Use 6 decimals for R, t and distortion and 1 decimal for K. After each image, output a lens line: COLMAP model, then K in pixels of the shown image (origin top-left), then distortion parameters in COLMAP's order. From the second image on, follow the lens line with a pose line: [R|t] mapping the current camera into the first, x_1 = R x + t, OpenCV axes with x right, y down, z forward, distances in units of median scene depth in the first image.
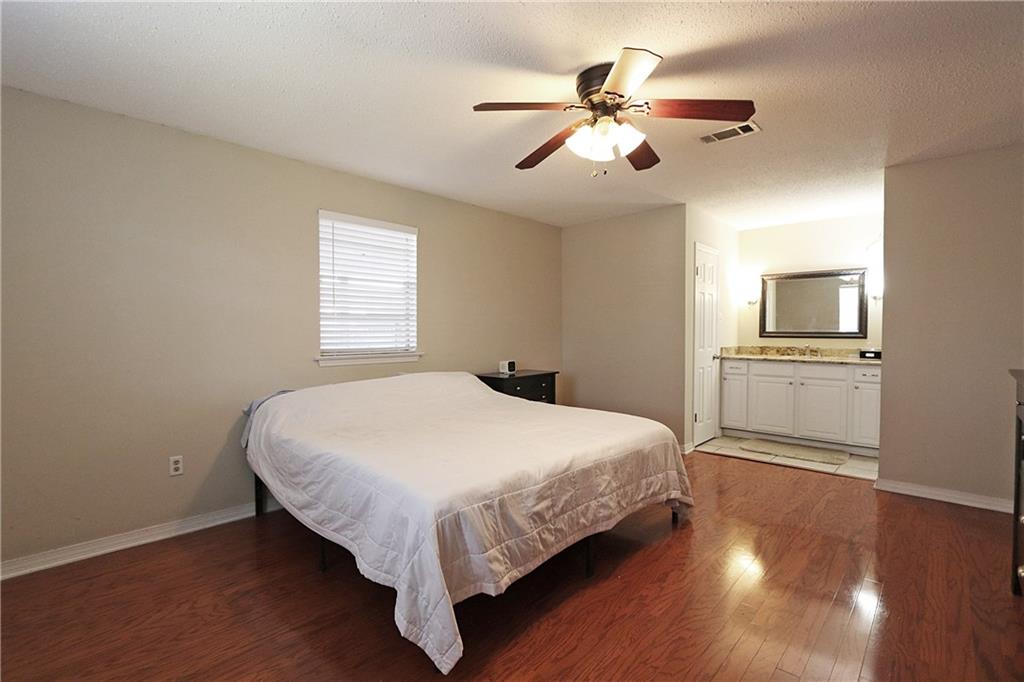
lens RADIAL K [[469.8, 0, 510.2], [0, 469.8, 336.5], [0, 0, 1]] dist [-0.012890, 0.001640]
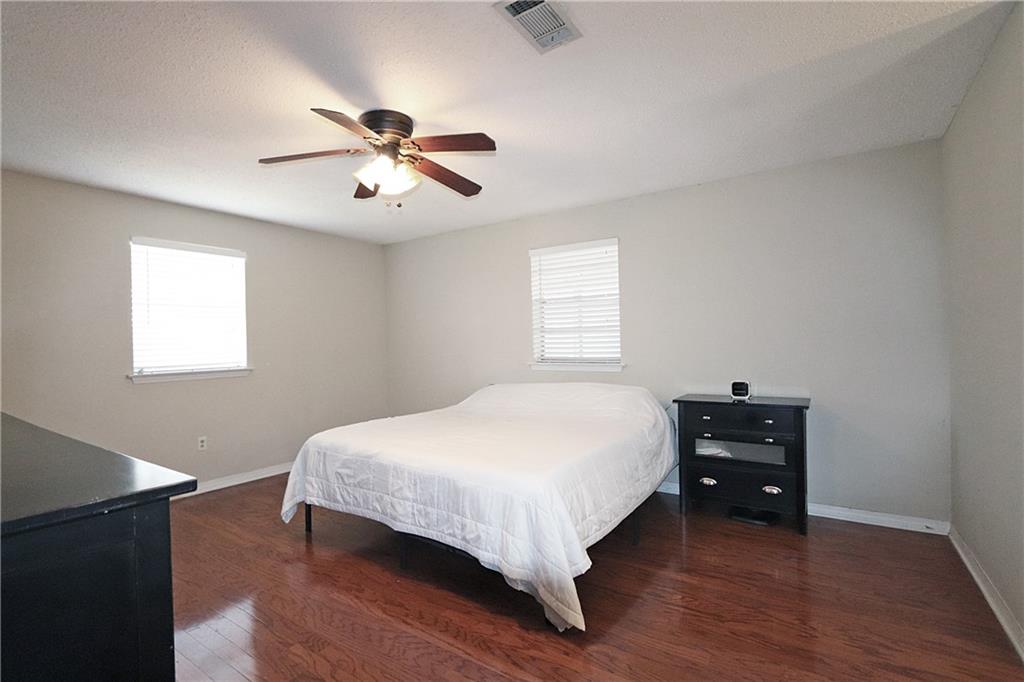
lens RADIAL K [[469.8, 0, 510.4], [0, 469.8, 343.9], [0, 0, 1]] dist [-0.012890, 0.001640]
pose [[0.162876, 0.000341, -0.986647, 1.306322], [0.005269, 0.999985, 0.001215, -0.015315], [0.986633, -0.005397, 0.162872, 1.079897]]
